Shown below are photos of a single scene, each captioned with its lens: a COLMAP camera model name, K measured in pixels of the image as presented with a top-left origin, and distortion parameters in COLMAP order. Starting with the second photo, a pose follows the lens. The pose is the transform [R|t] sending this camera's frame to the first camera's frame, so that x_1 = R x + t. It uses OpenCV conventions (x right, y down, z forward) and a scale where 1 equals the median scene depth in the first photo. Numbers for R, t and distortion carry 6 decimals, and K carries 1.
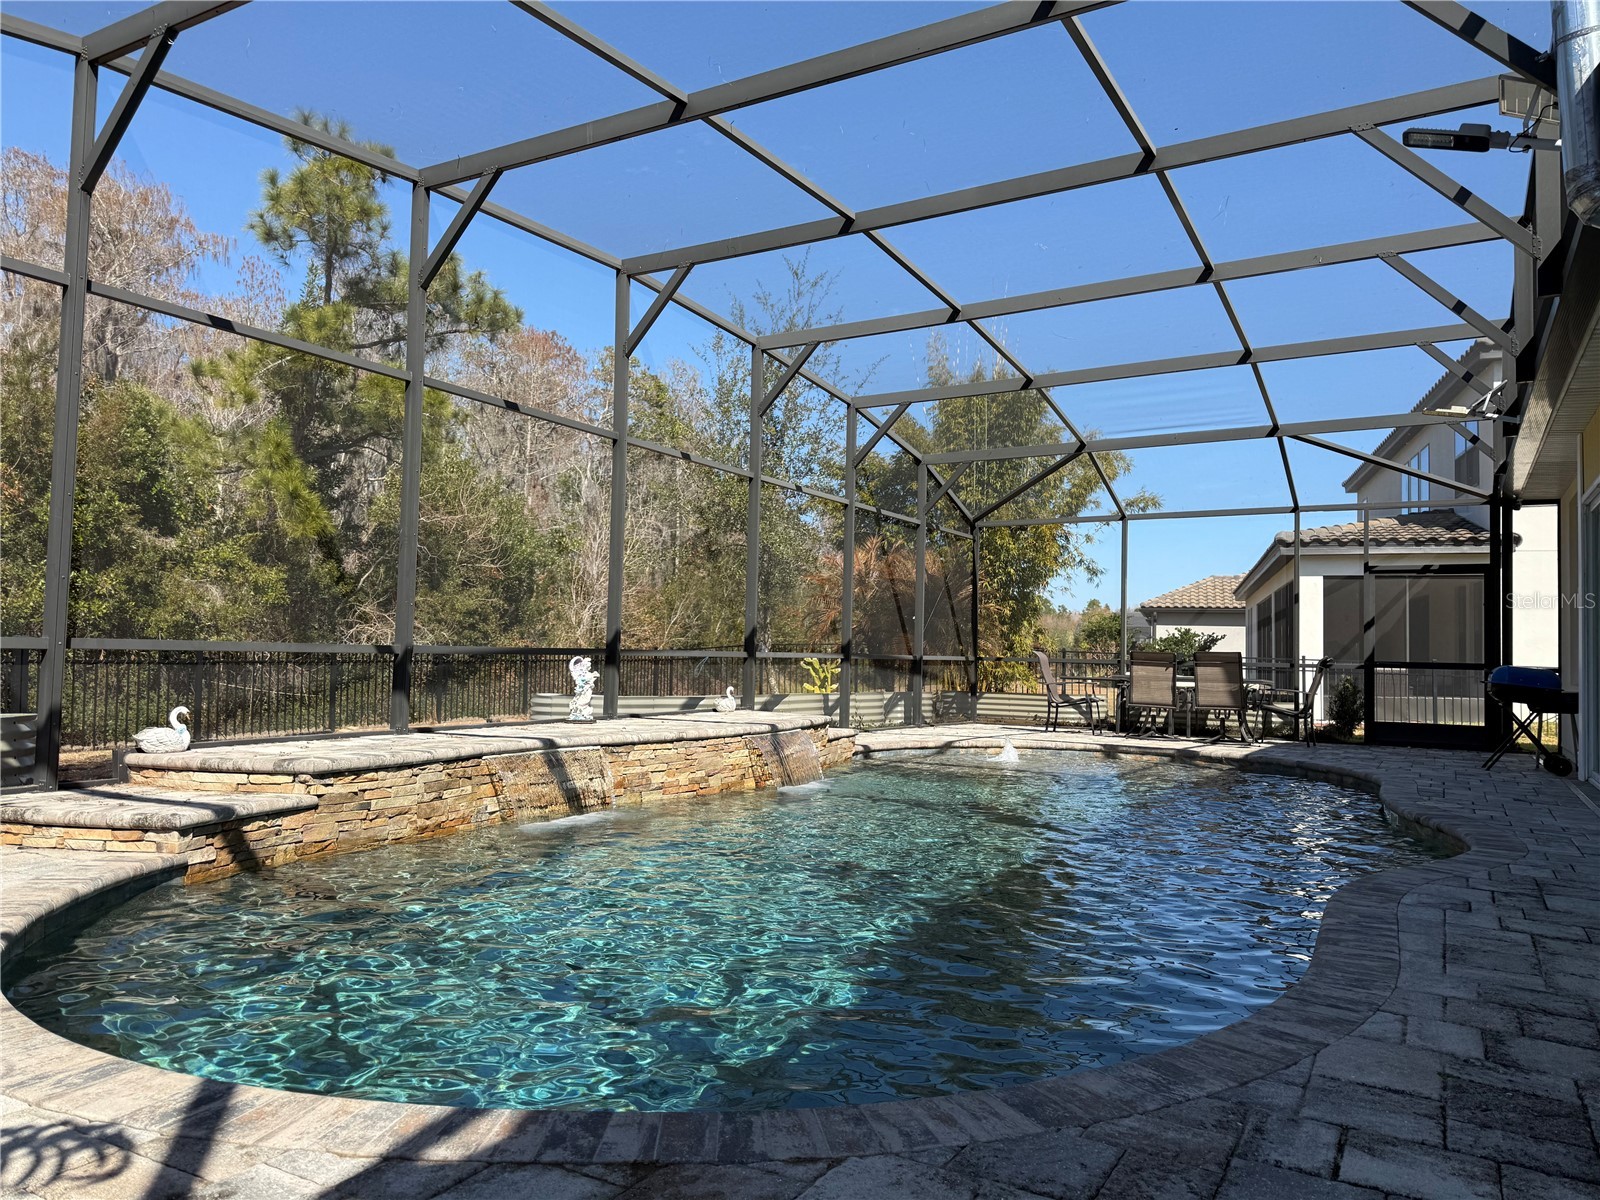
lens RADIAL K [[1131.9, 0, 805.0], [0, 1131.9, 597.3], [0, 0, 1]] dist [0.001703, -0.000080]
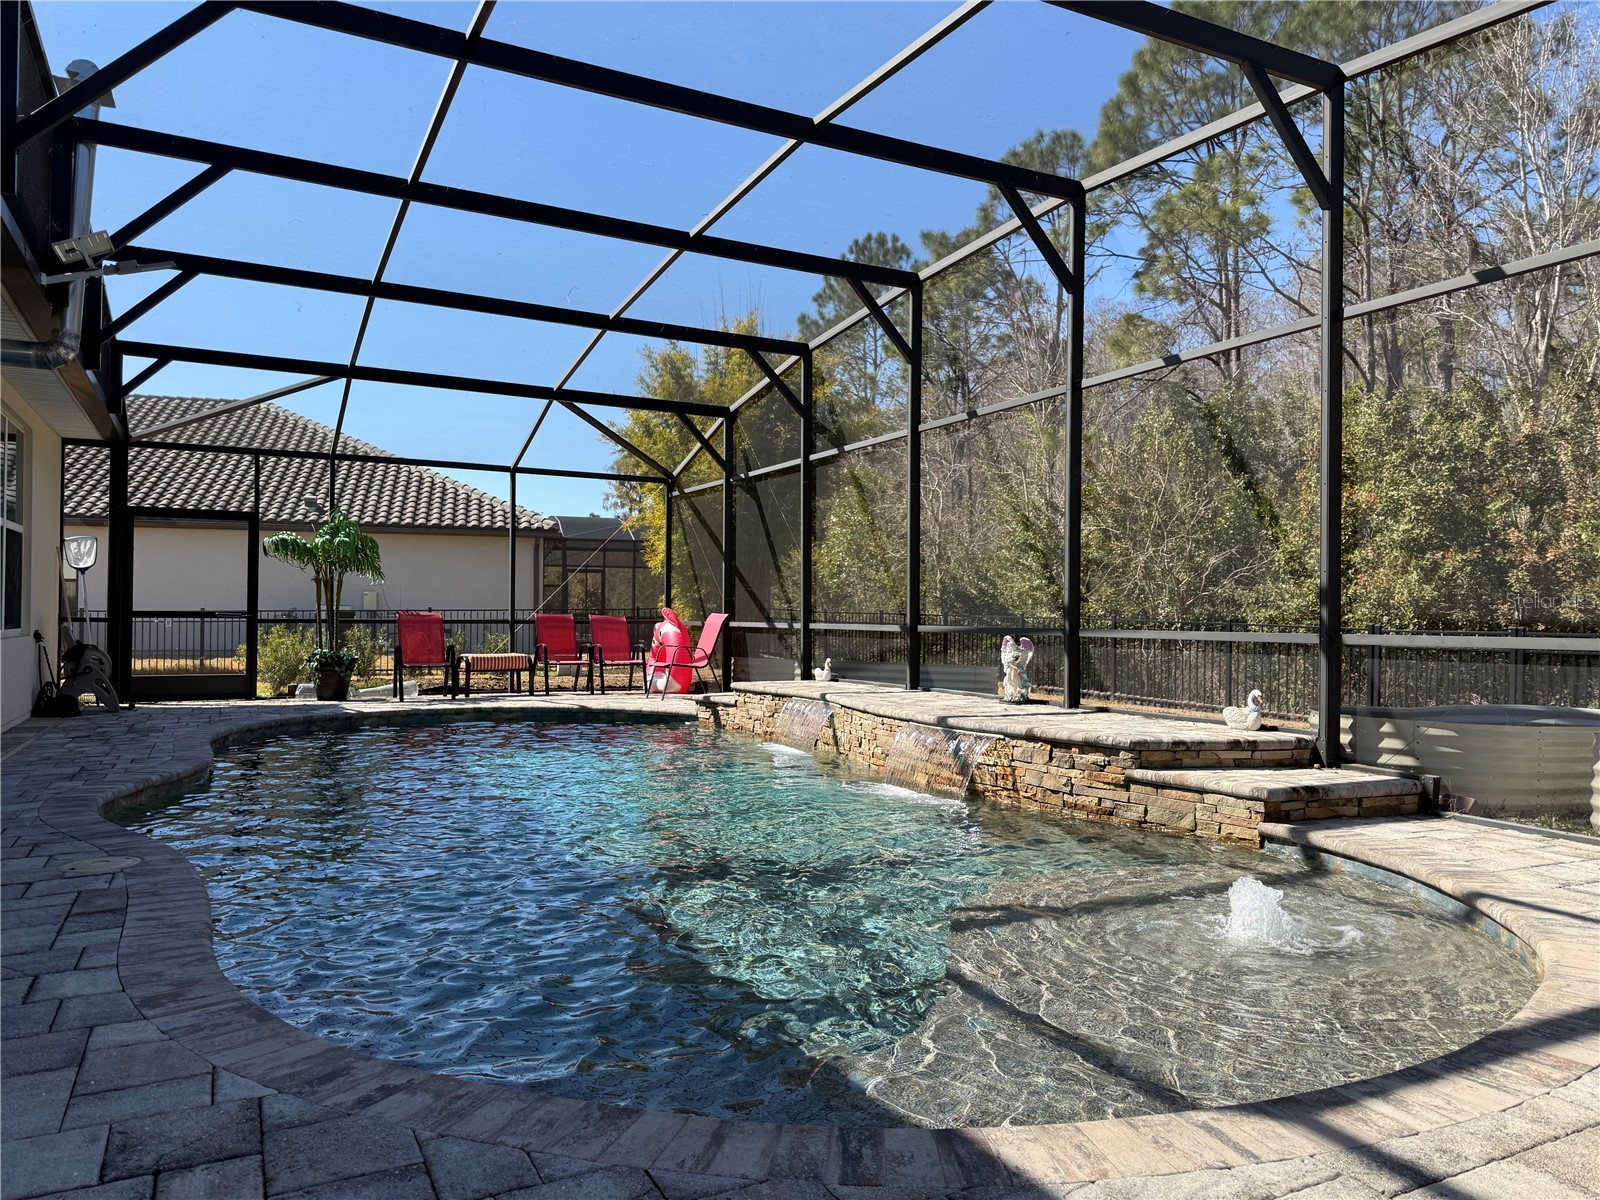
lens RADIAL K [[1131.9, 0, 803.7], [0, 1131.9, 604.5], [0, 0, 1]] dist [0.001703, -0.000080]
pose [[-0.543424, -0.035978, -0.838687, 0.807296], [0.010056, 0.998730, -0.049359, 0.075743], [0.839398, -0.035257, -0.542372, 1.518867]]
